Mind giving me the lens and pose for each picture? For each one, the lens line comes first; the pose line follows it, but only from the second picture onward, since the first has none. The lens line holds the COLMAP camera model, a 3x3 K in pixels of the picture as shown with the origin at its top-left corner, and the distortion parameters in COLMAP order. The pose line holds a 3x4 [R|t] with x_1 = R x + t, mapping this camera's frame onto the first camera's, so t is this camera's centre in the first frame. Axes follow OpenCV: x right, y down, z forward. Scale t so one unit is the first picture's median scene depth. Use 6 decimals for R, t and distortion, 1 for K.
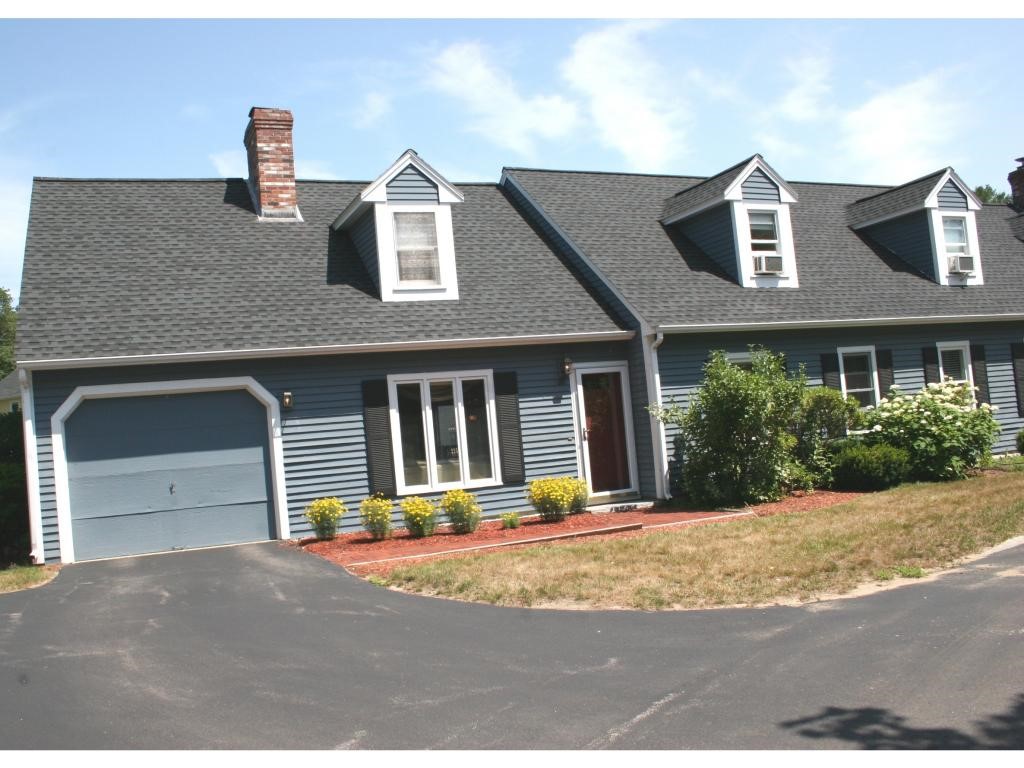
lens RADIAL K [[896.5, 0, 476.1], [0, 896.5, 382.0], [0, 0, 1]] dist [-0.158190, 0.175382]
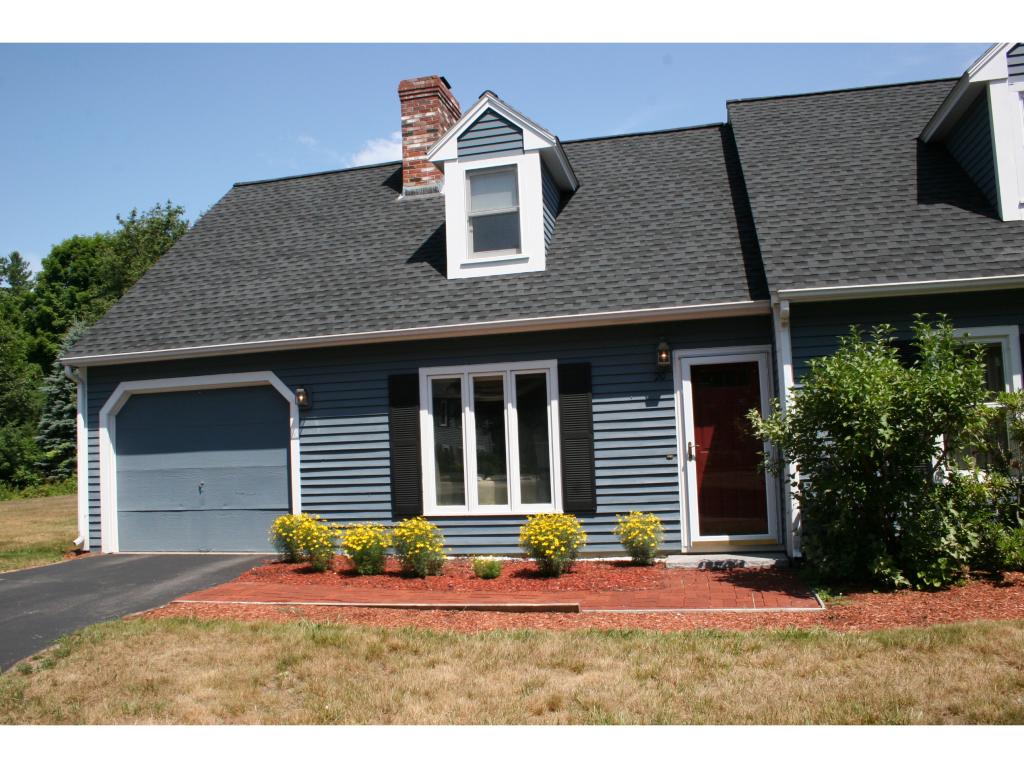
lens RADIAL K [[840.8, 0, 512.0], [0, 840.8, 384.0], [0, 0, 1]] dist [-0.151472, 0.138850]
pose [[0.823732, 0.007081, -0.566934, 0.390379], [0.003233, 0.999847, 0.017186, -0.006162], [0.566969, -0.015989, 0.823584, 0.396183]]
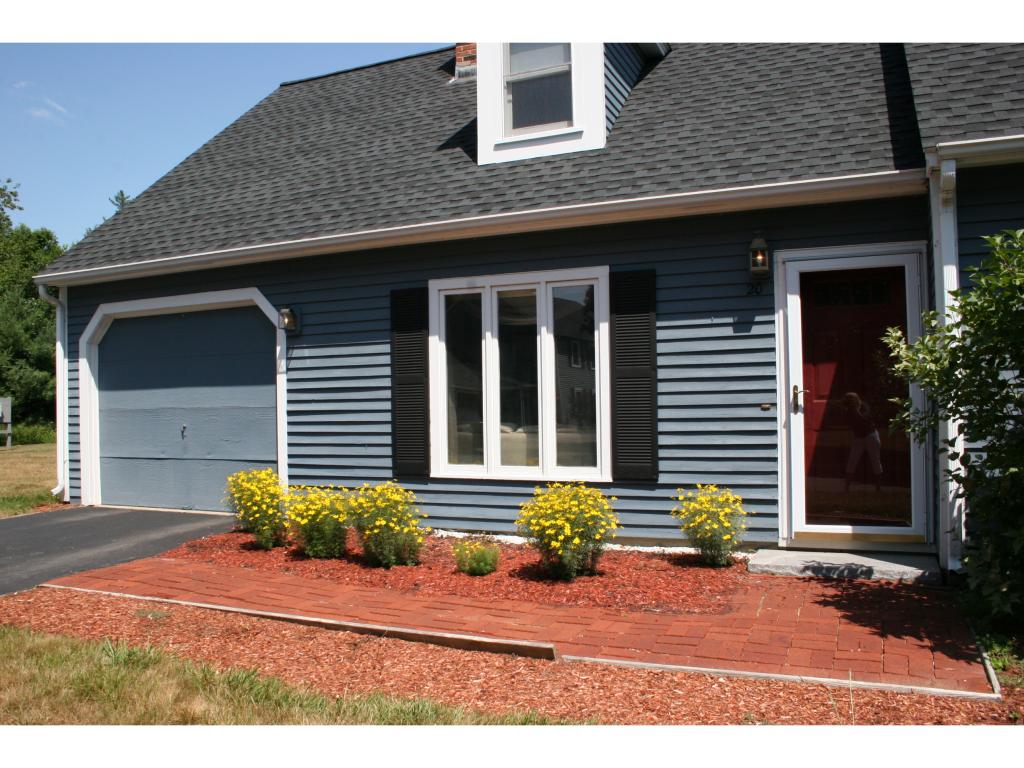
lens RADIAL K [[840.8, 0, 512.0], [0, 840.8, 384.0], [0, 0, 1]] dist [-0.151472, 0.138850]
pose [[0.704686, 0.057196, -0.707210, 0.337100], [-0.001868, 0.996892, 0.078763, 0.016817], [0.709517, -0.054182, 0.702603, 0.605498]]
